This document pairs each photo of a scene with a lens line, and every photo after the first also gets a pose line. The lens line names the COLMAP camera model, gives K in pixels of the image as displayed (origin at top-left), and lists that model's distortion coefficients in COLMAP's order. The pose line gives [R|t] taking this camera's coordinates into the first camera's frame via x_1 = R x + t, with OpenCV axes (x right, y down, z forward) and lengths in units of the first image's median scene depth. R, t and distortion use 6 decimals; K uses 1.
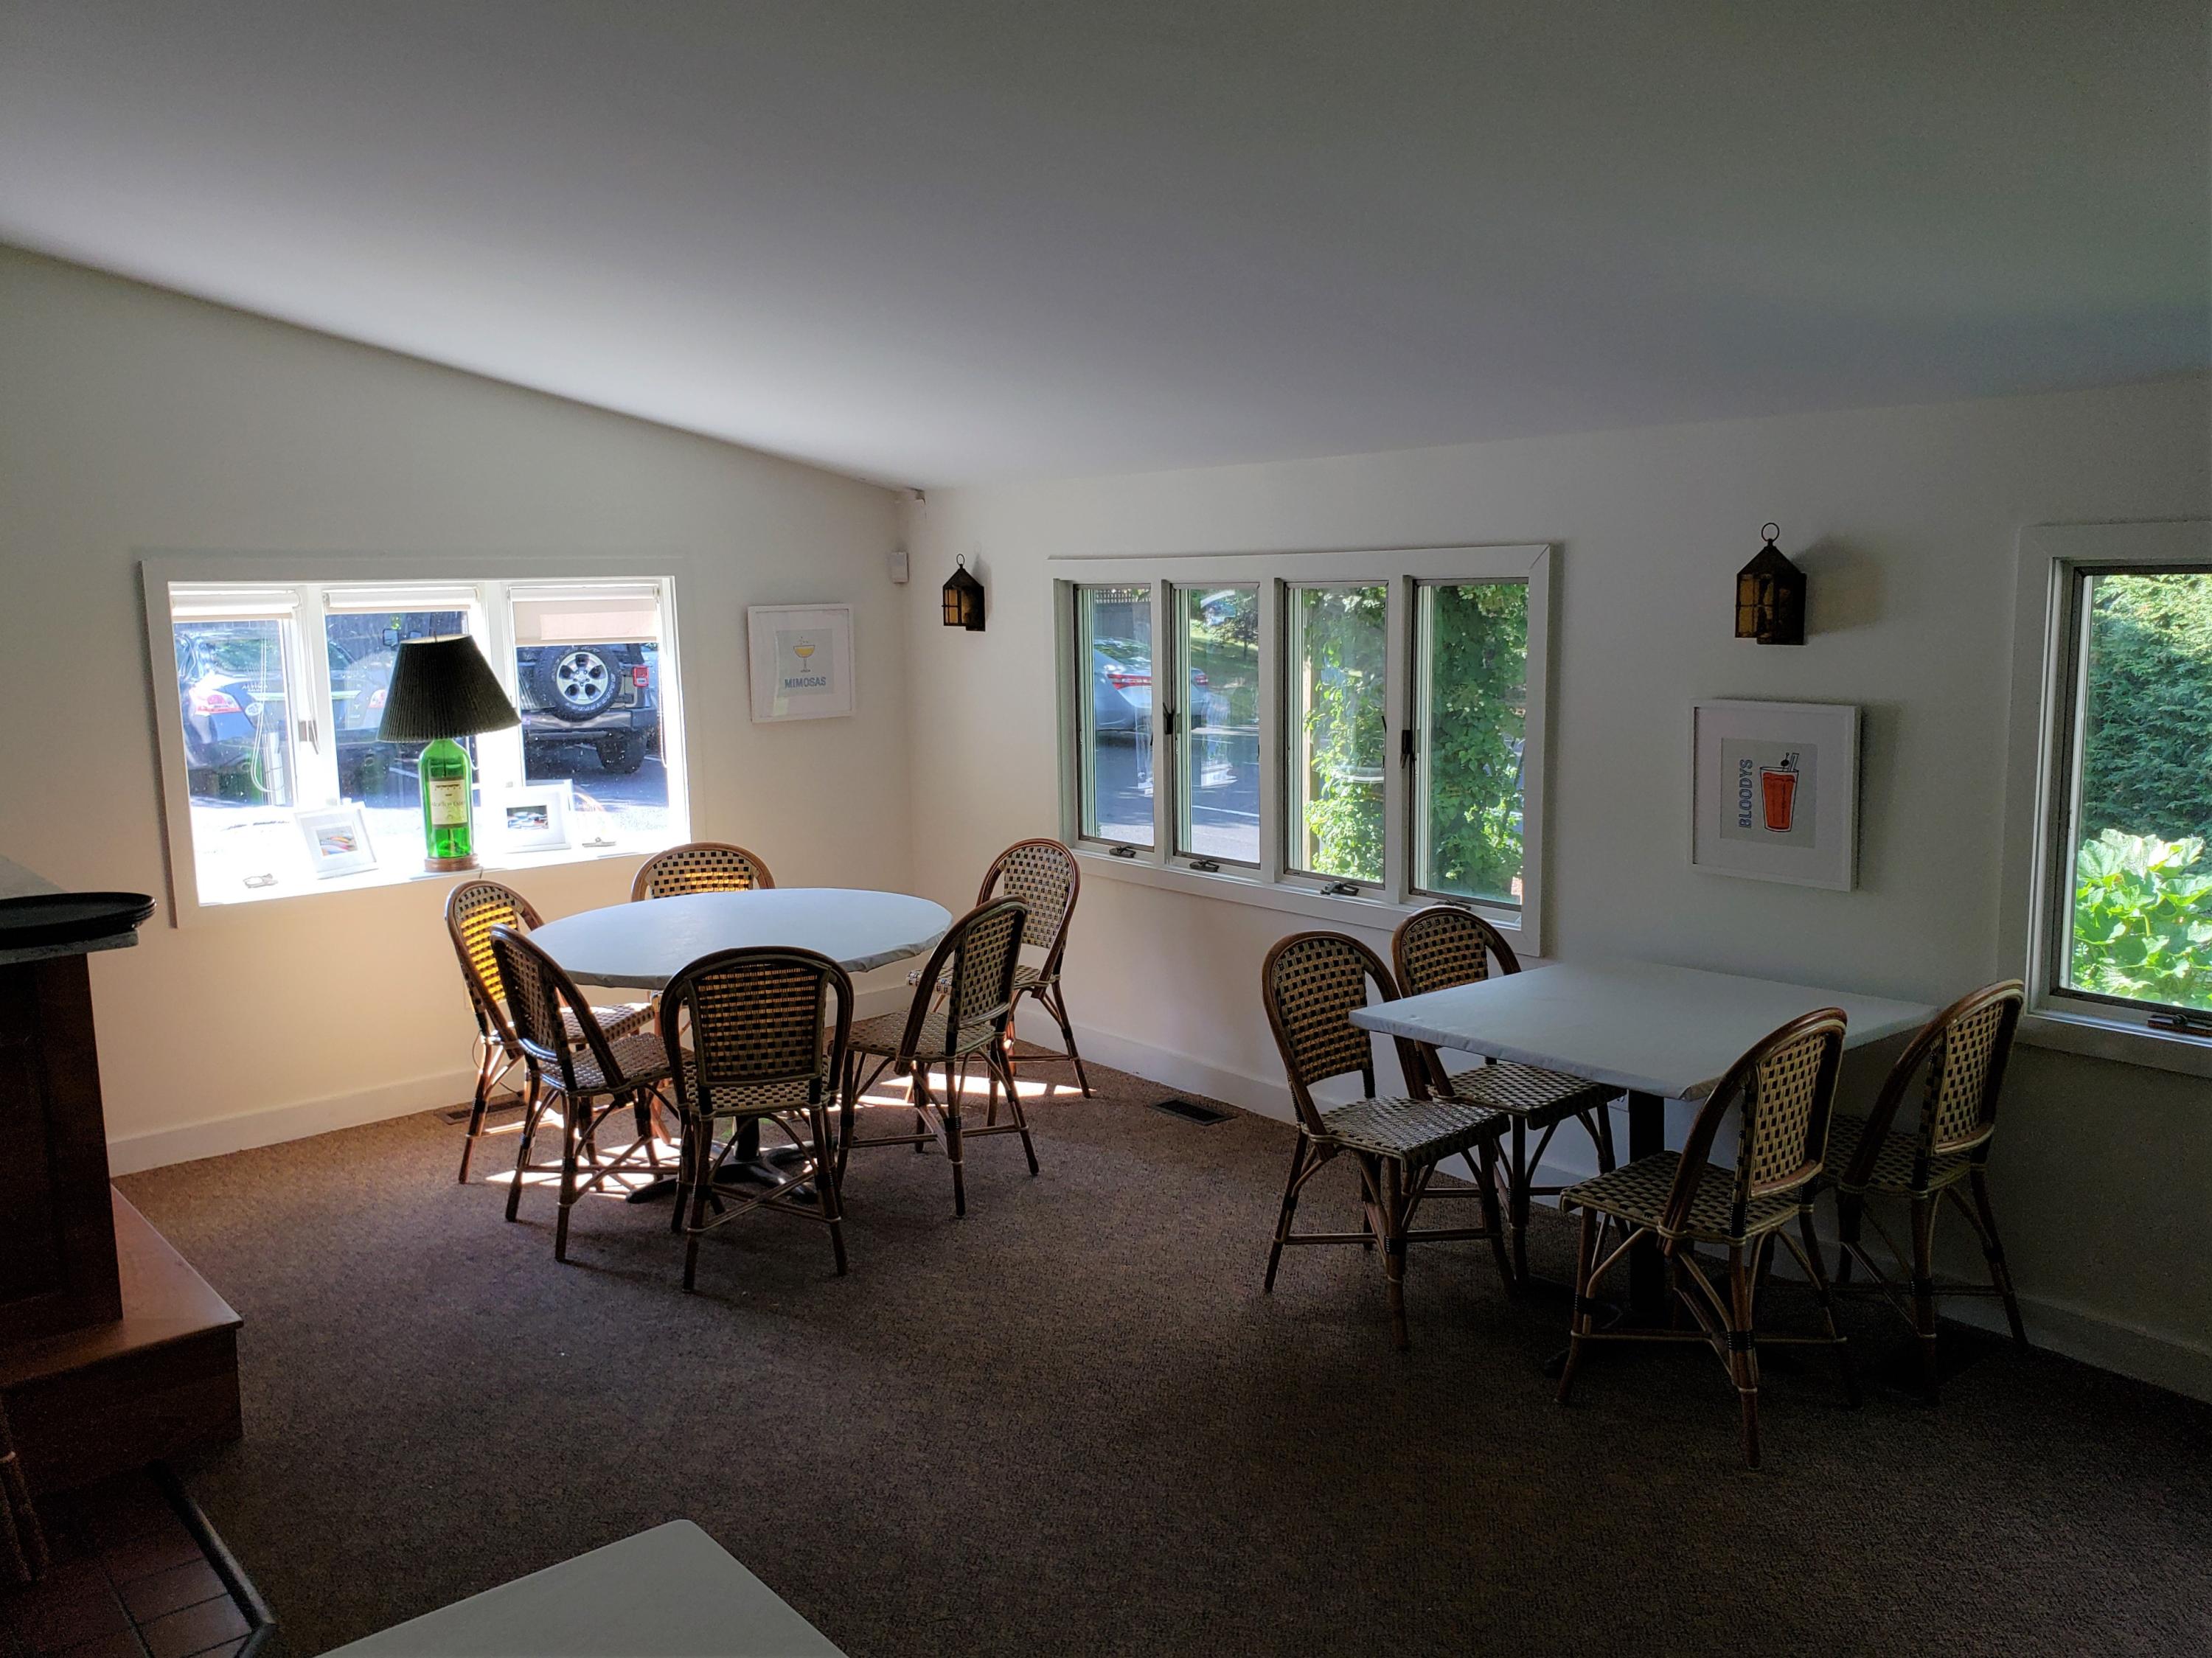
lens RADIAL K [[1734.7, 0, 1115.6], [0, 1734.7, 823.1], [0, 0, 1]] dist [0.006314, 0.004039]
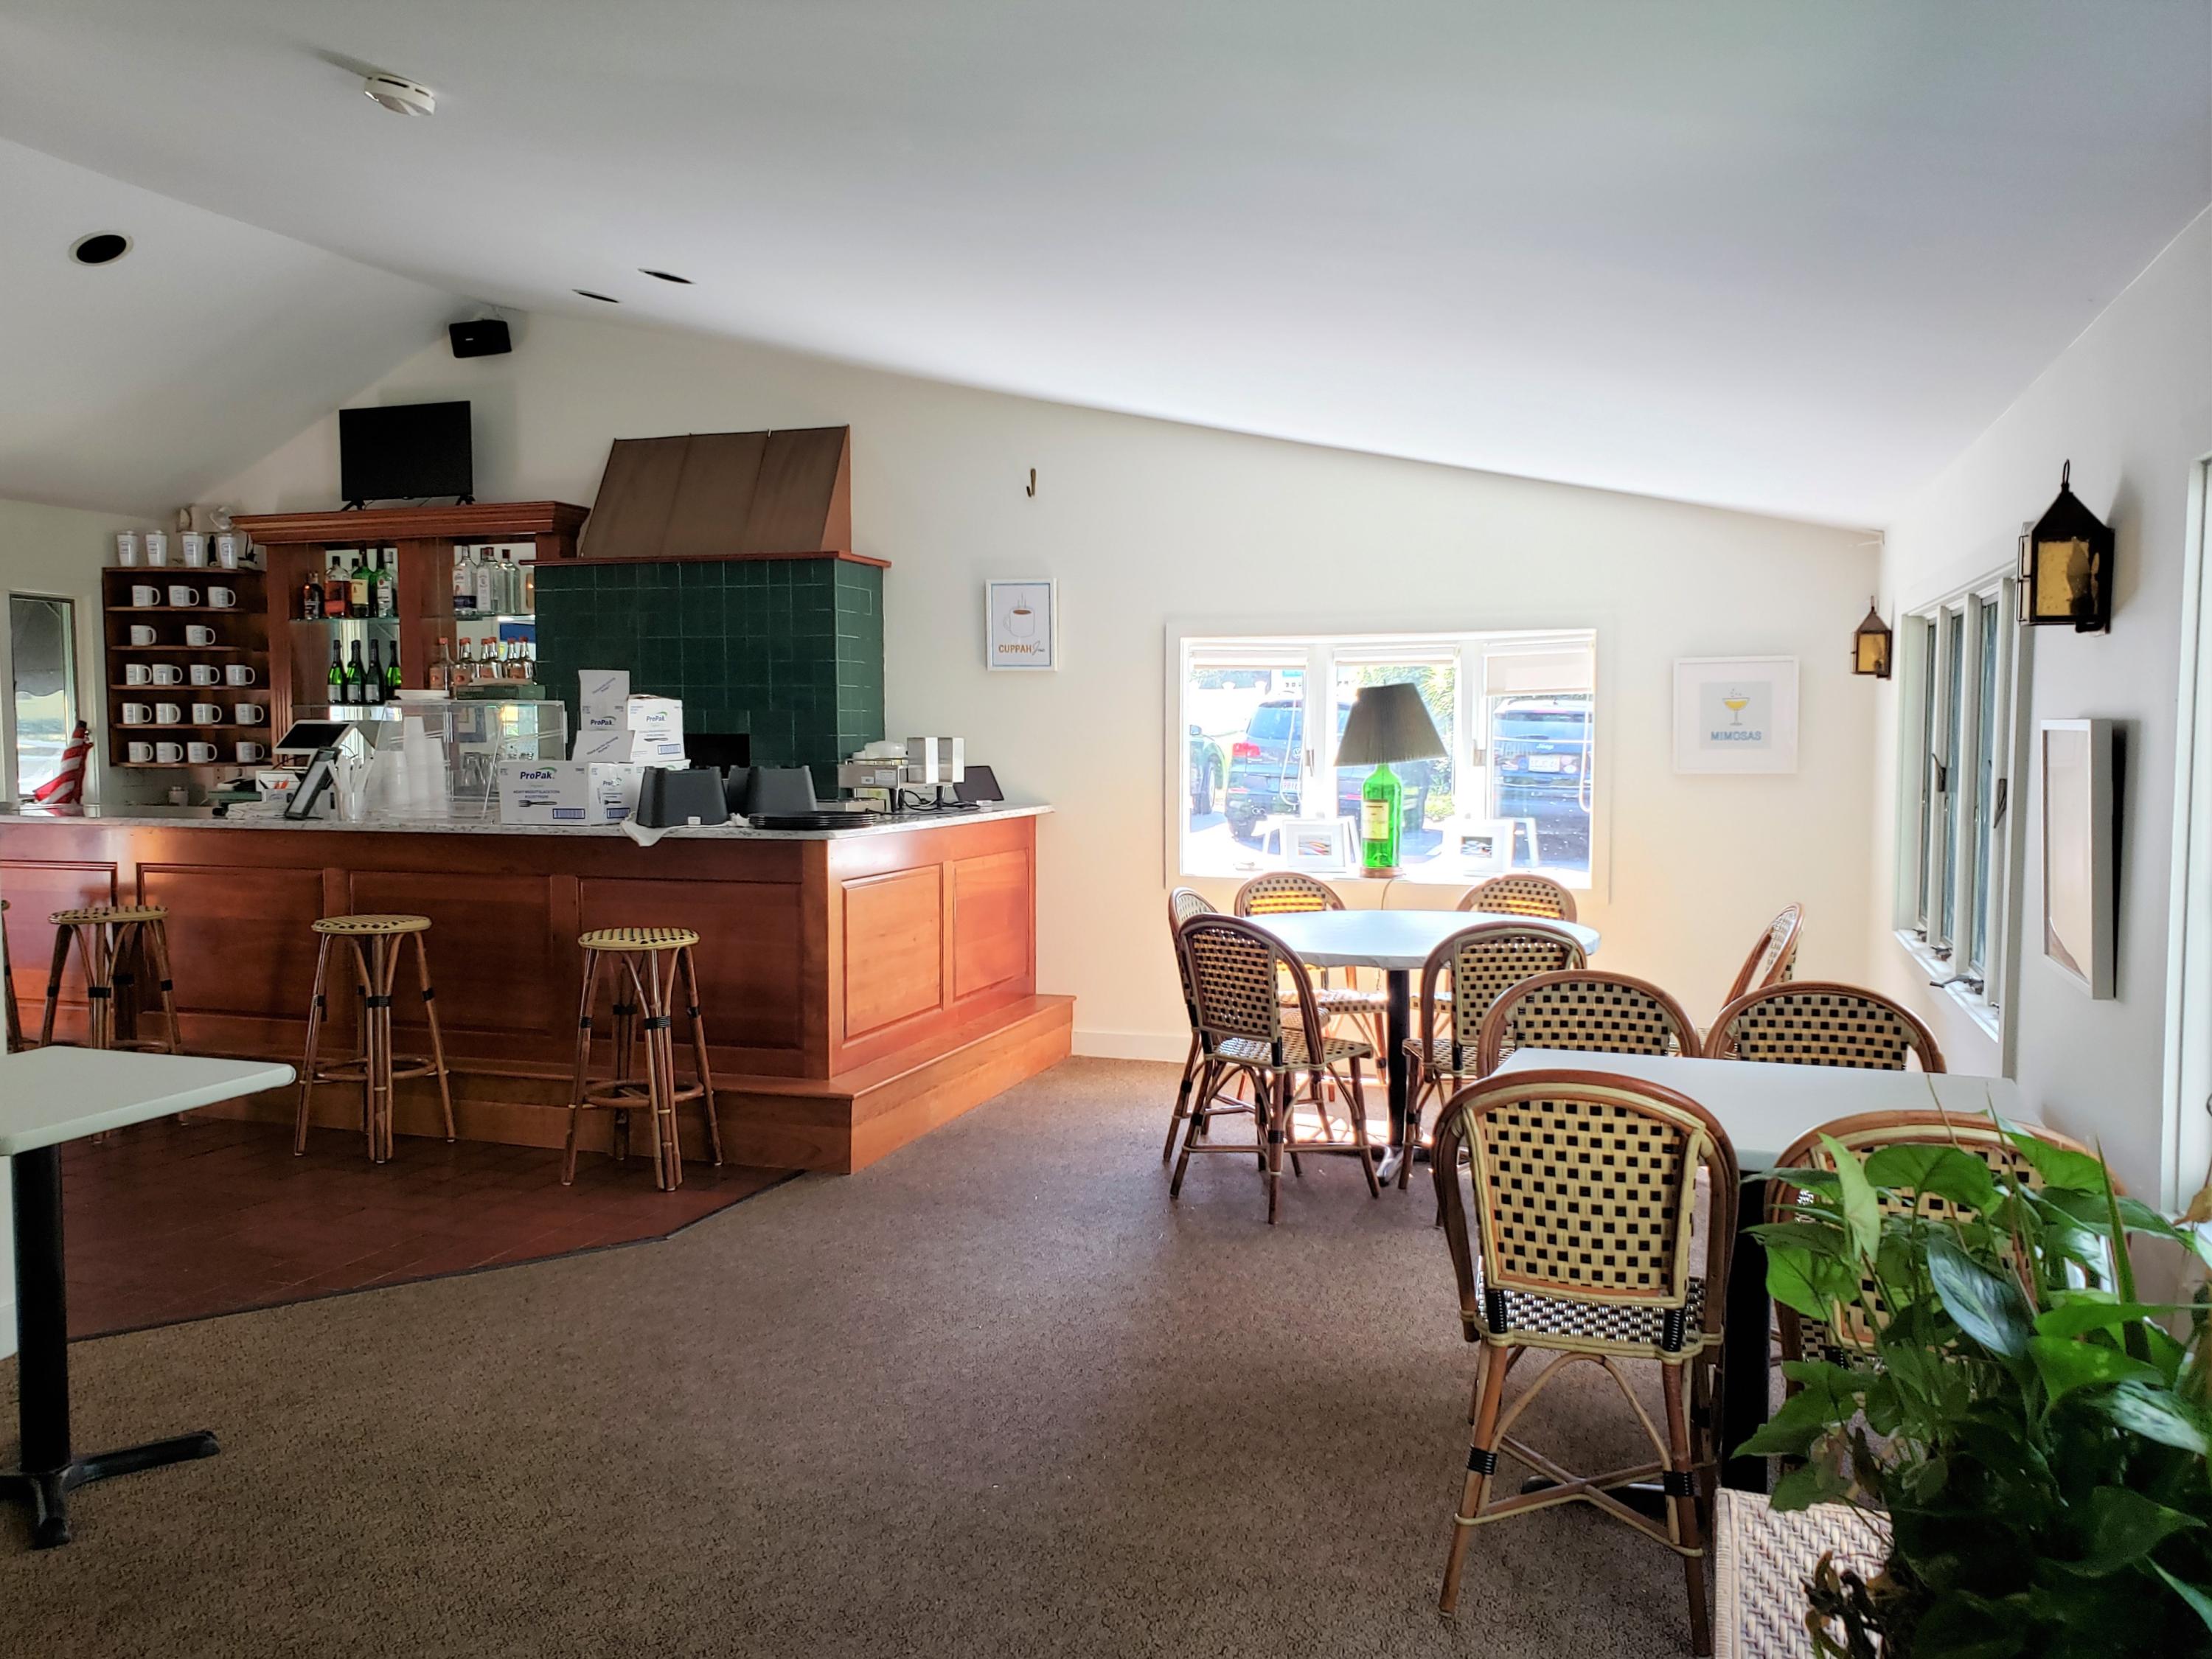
lens RADIAL K [[1734.8, 0, 1117.1], [0, 1734.8, 835.9], [0, 0, 1]] dist [0.006314, 0.004039]
pose [[0.511402, 0.068949, -0.856571, 0.709816], [-0.123977, 0.992268, 0.005854, 0.017575], [0.850351, 0.103201, 0.515996, 0.306382]]
